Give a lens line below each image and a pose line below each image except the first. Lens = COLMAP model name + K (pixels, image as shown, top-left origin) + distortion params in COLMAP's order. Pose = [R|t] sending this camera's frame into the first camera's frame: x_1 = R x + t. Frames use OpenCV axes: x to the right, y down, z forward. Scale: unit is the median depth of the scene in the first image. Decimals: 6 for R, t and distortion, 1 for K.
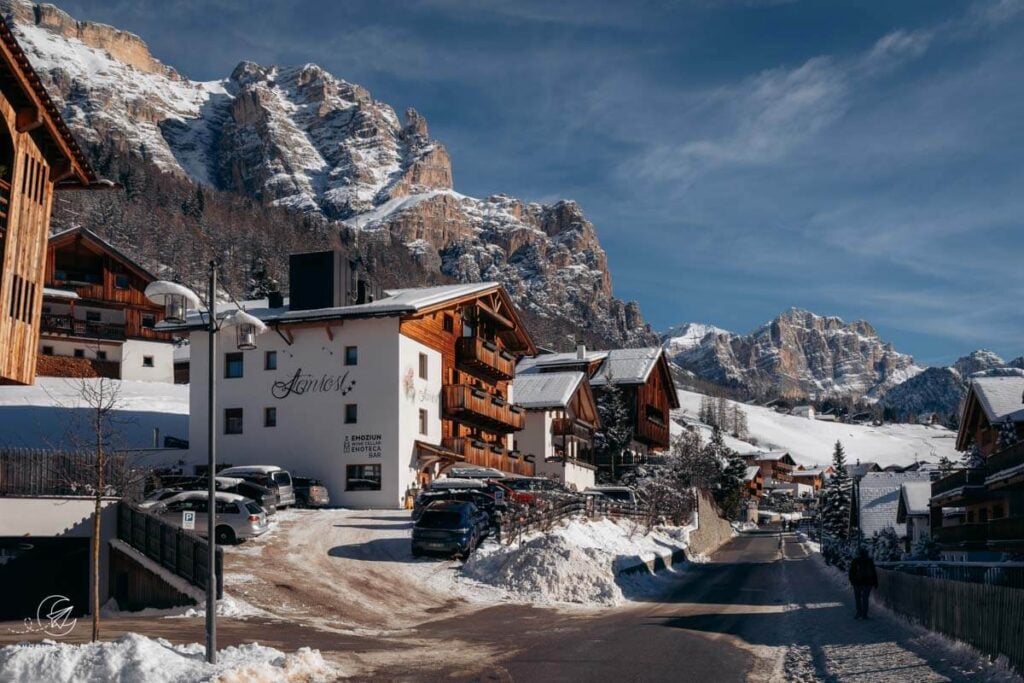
lens RADIAL K [[991.2, 0, 512.0], [0, 991.2, 341.5], [0, 0, 1]] dist [-0.001090, 0.003794]
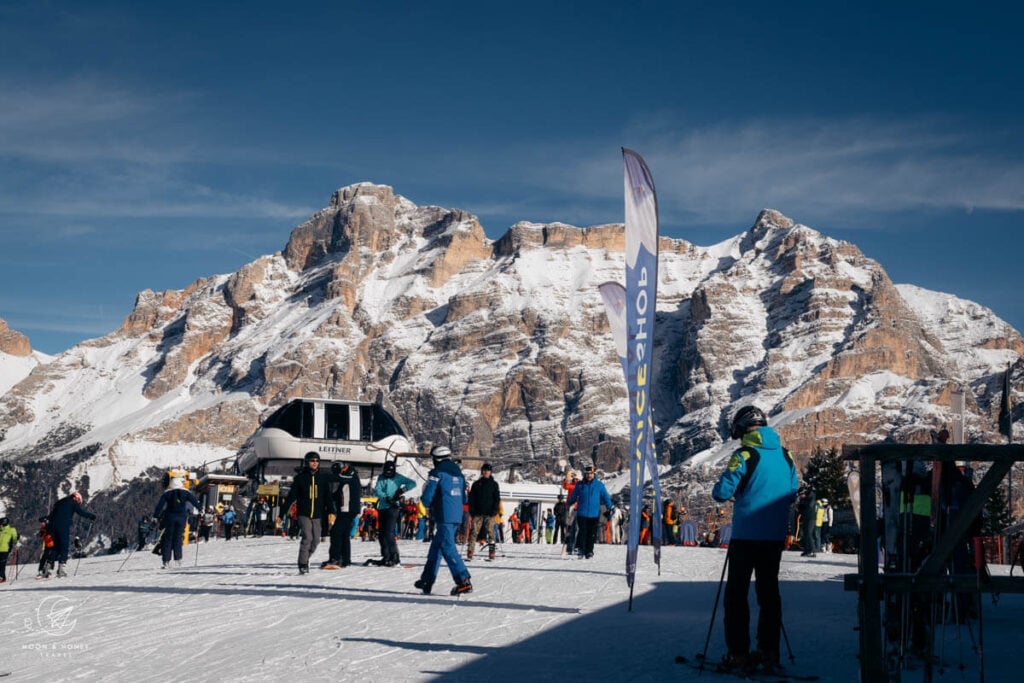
lens RADIAL K [[991.2, 0, 512.0], [0, 991.2, 341.5], [0, 0, 1]] dist [-0.001090, 0.003794]
pose [[0.866765, -0.107086, -0.487085, 0.113417], [0.033499, 0.986971, -0.157374, -0.044960], [0.497591, 0.120089, 0.859059, -0.047108]]
